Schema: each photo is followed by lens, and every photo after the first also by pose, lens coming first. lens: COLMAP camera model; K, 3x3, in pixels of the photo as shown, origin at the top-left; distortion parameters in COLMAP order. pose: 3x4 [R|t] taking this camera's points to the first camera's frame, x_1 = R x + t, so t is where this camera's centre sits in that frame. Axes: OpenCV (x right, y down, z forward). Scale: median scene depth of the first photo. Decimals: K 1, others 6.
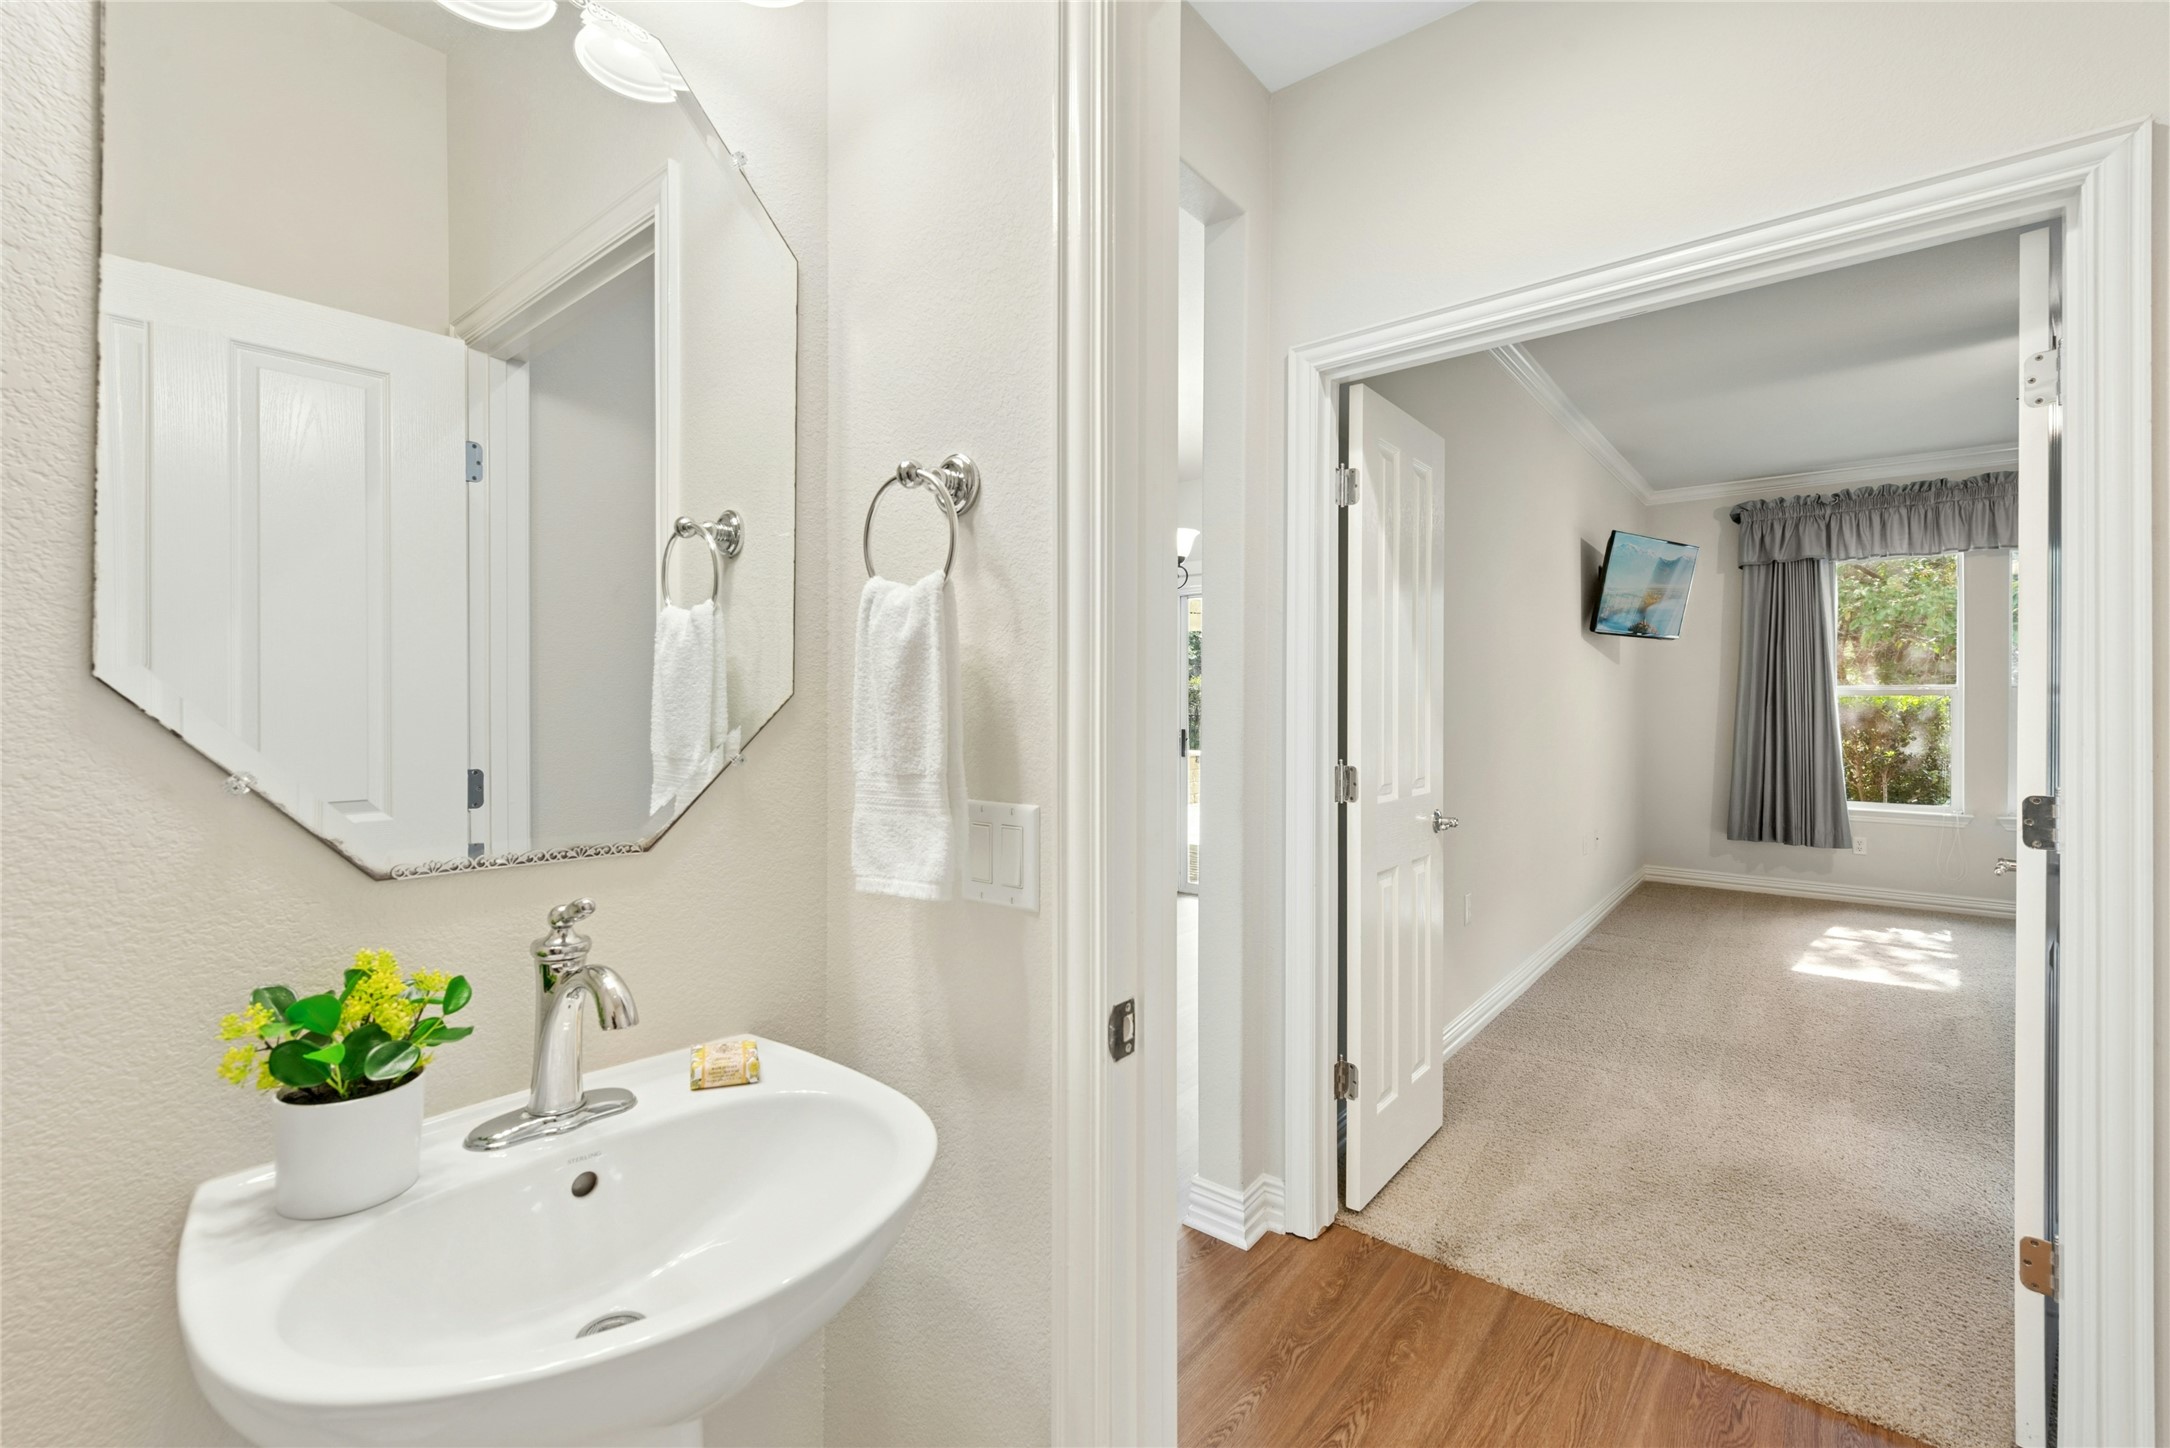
lens RADIAL K [[928.6, 0, 1116.4], [0, 928.6, 717.2], [0, 0, 1]] dist [0.008198, -0.001994]
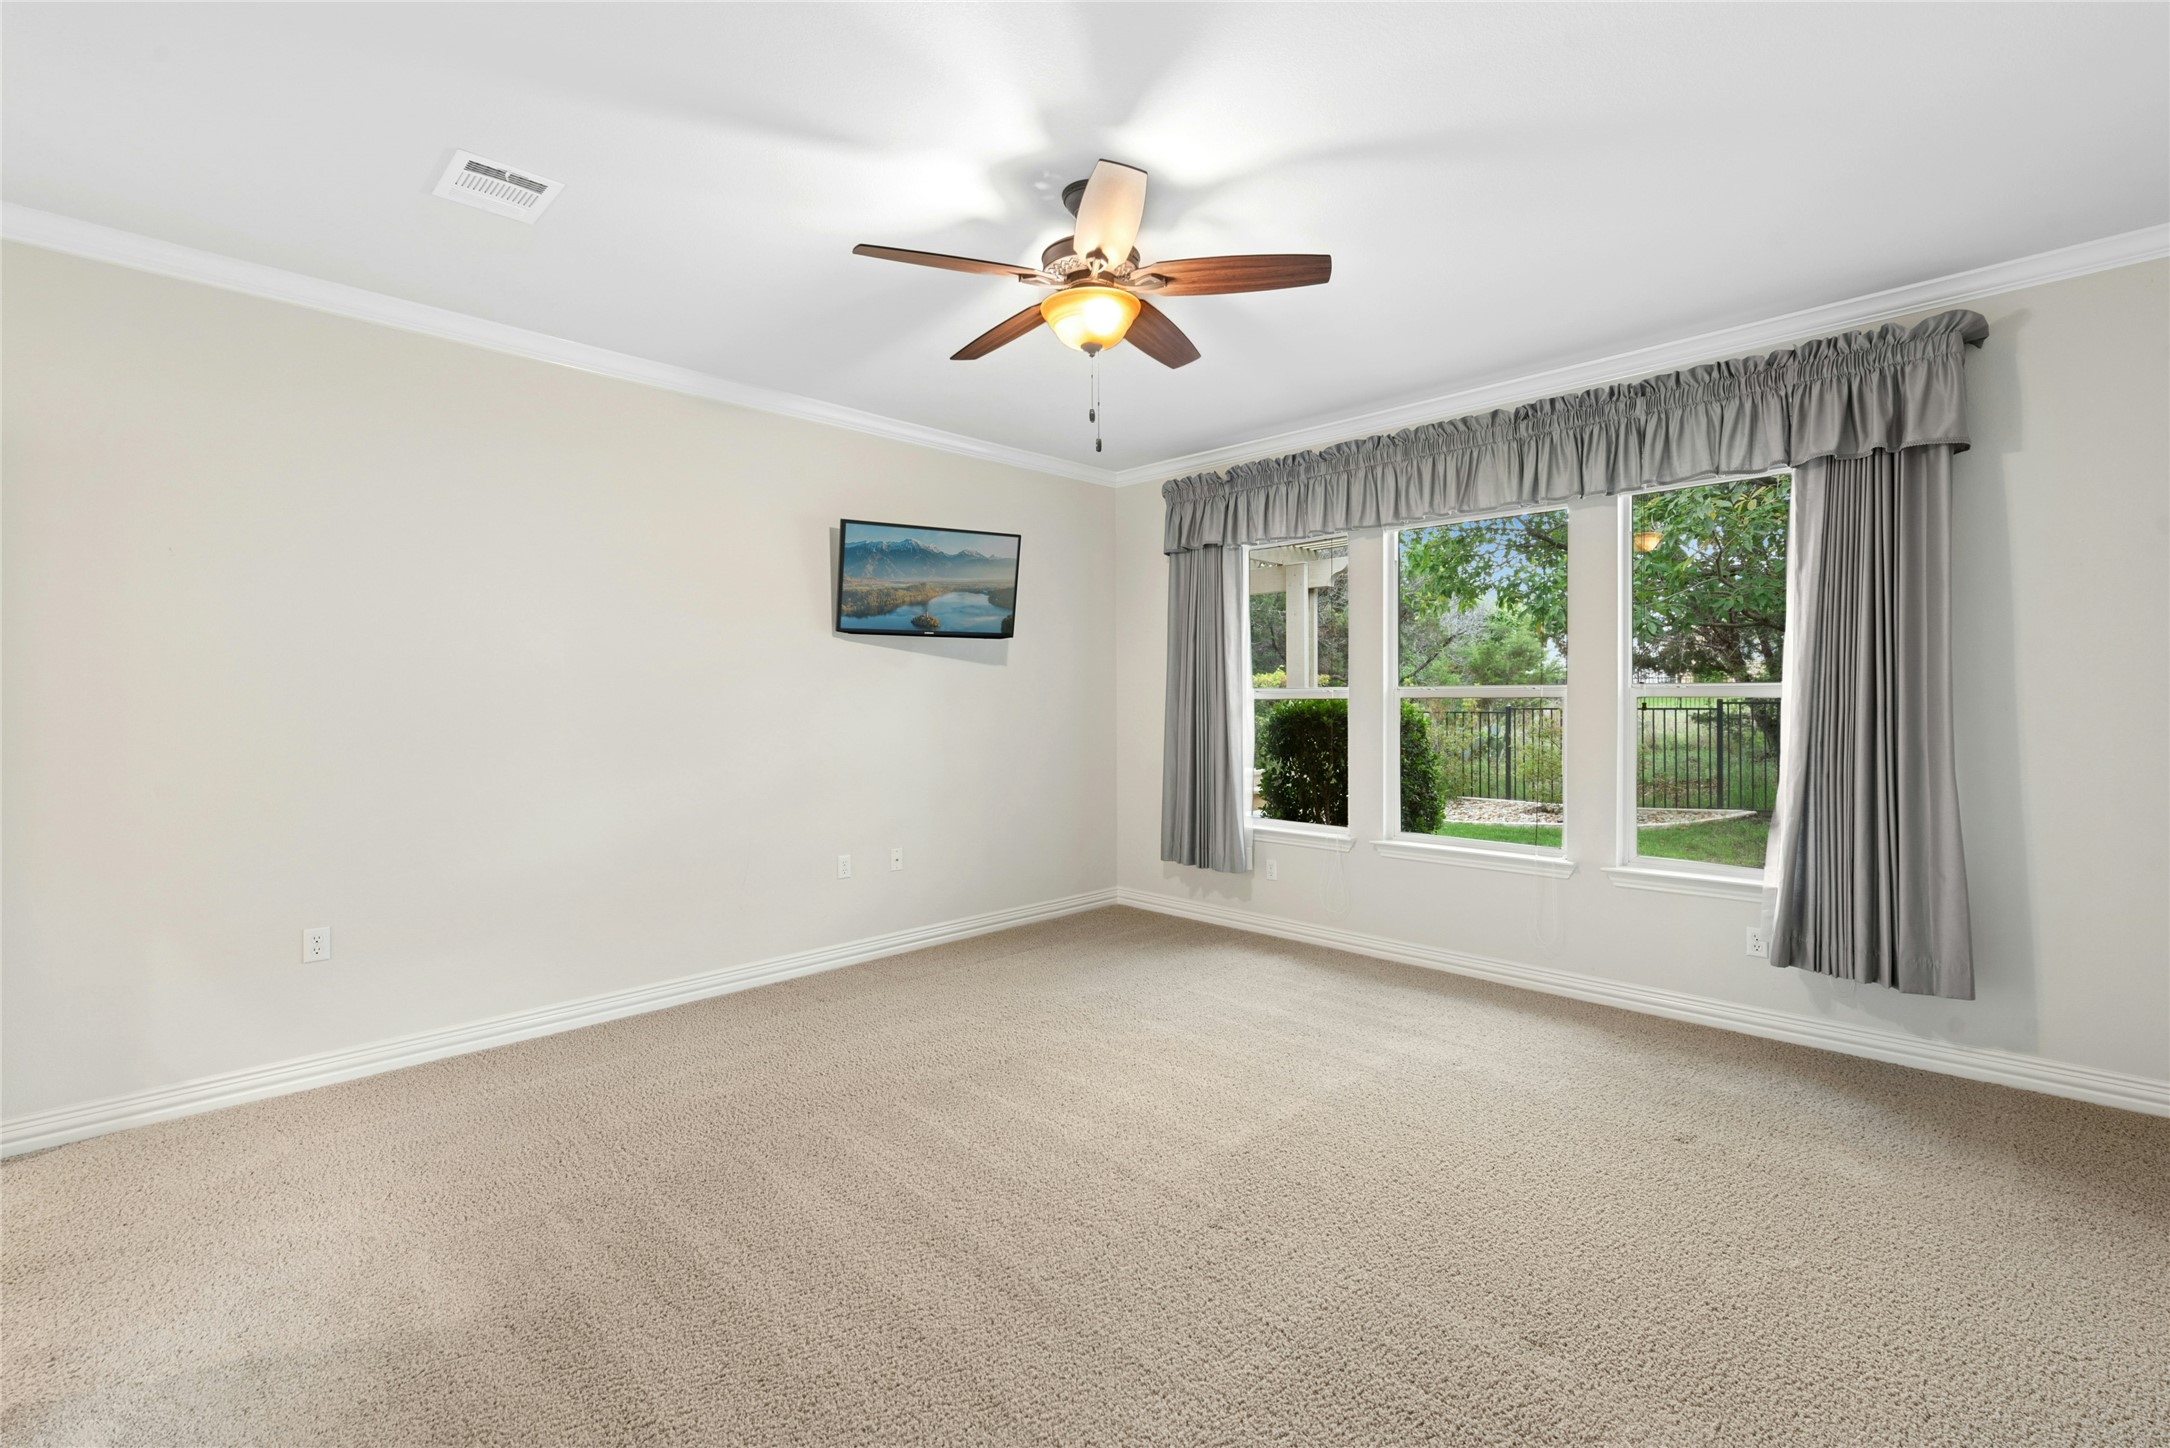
lens RADIAL K [[928.6, 0, 1077.5], [0, 928.6, 705.6], [0, 0, 1]] dist [0.008198, -0.001994]
pose [[0.992681, 0.000338, -0.120763, 0.722989], [-0.000460, 0.999999, -0.000982, -0.016507], [0.120762, 0.001031, 0.992681, 0.111066]]
